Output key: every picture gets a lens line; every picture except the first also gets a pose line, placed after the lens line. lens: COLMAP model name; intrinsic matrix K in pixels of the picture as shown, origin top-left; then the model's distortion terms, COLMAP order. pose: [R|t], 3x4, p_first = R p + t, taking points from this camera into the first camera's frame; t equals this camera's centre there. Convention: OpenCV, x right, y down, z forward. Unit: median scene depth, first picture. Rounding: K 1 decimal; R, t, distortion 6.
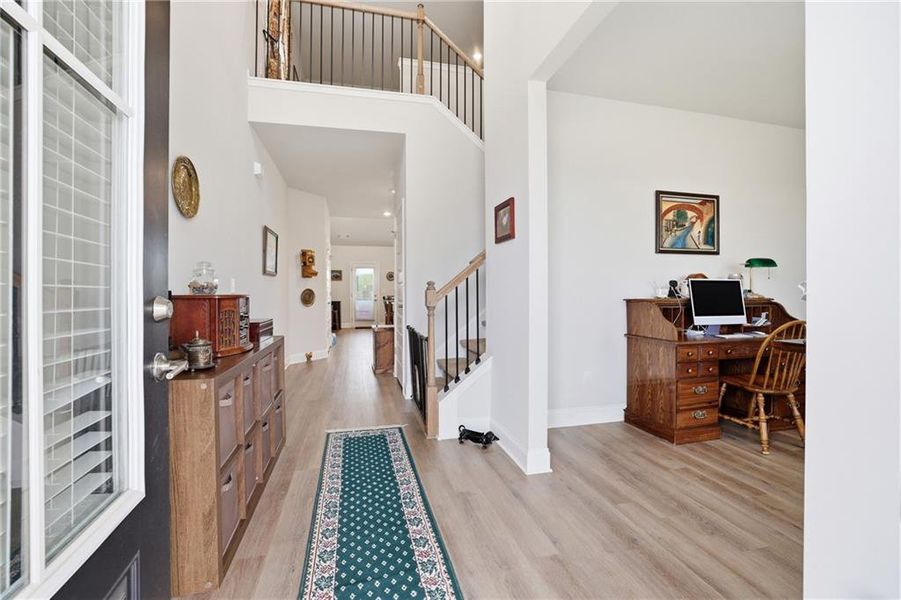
lens RADIAL K [[390.0, 0, 448.7], [0, 390.0, 294.7], [0, 0, 1]] dist [-0.038371, 0.014907]
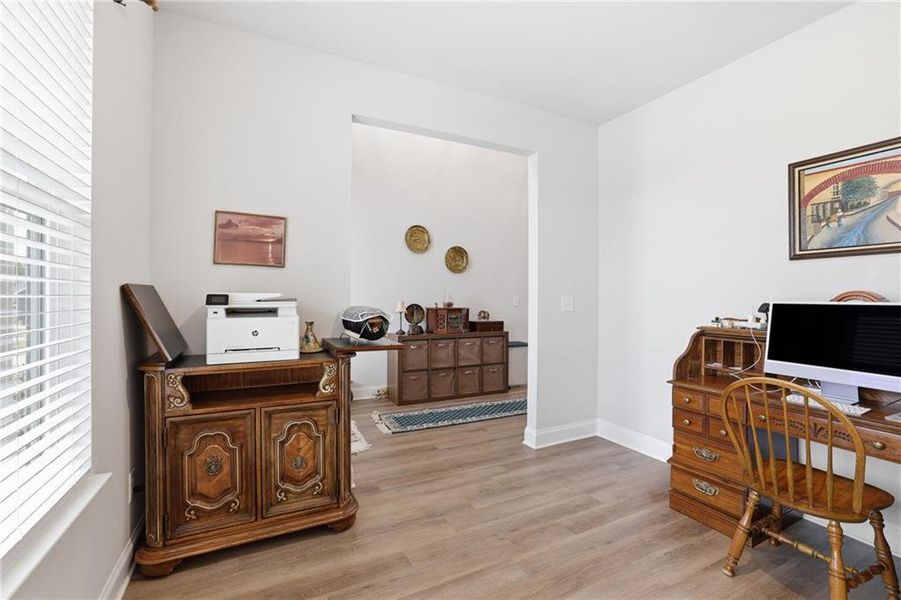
lens RADIAL K [[390.0, 0, 448.7], [0, 390.0, 294.7], [0, 0, 1]] dist [-0.038371, 0.014907]
pose [[0.212606, -0.006829, -0.977114, 1.081028], [-0.014359, 0.999846, -0.010112, -0.035419], [0.977033, 0.016180, 0.212475, 0.308460]]
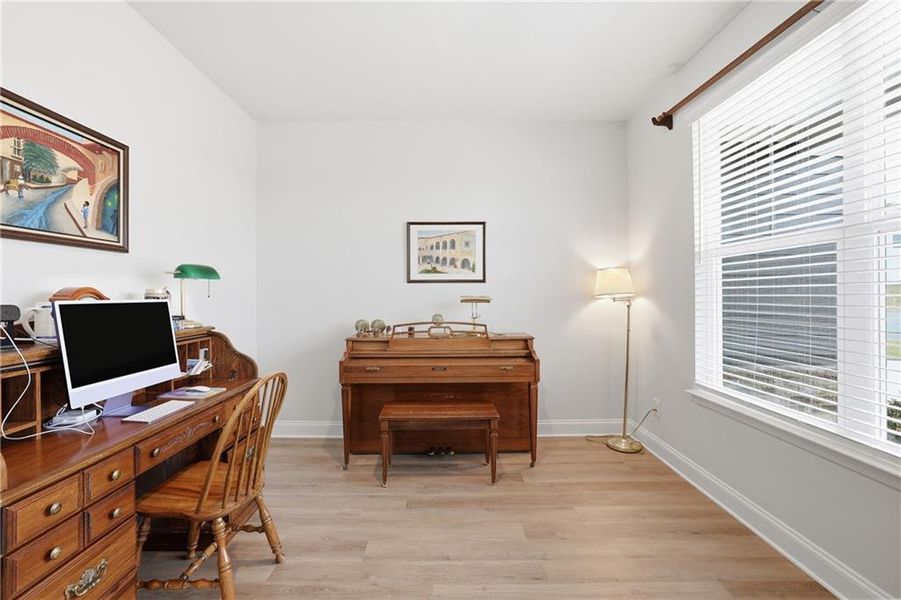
lens RADIAL K [[390.0, 0, 448.7], [0, 390.0, 294.7], [0, 0, 1]] dist [-0.038371, 0.014907]
pose [[0.241273, 0.001762, 0.970456, 0.303856], [0.010811, 0.999931, -0.004504, -0.039063], [-0.970397, 0.011579, 0.241238, 0.452067]]
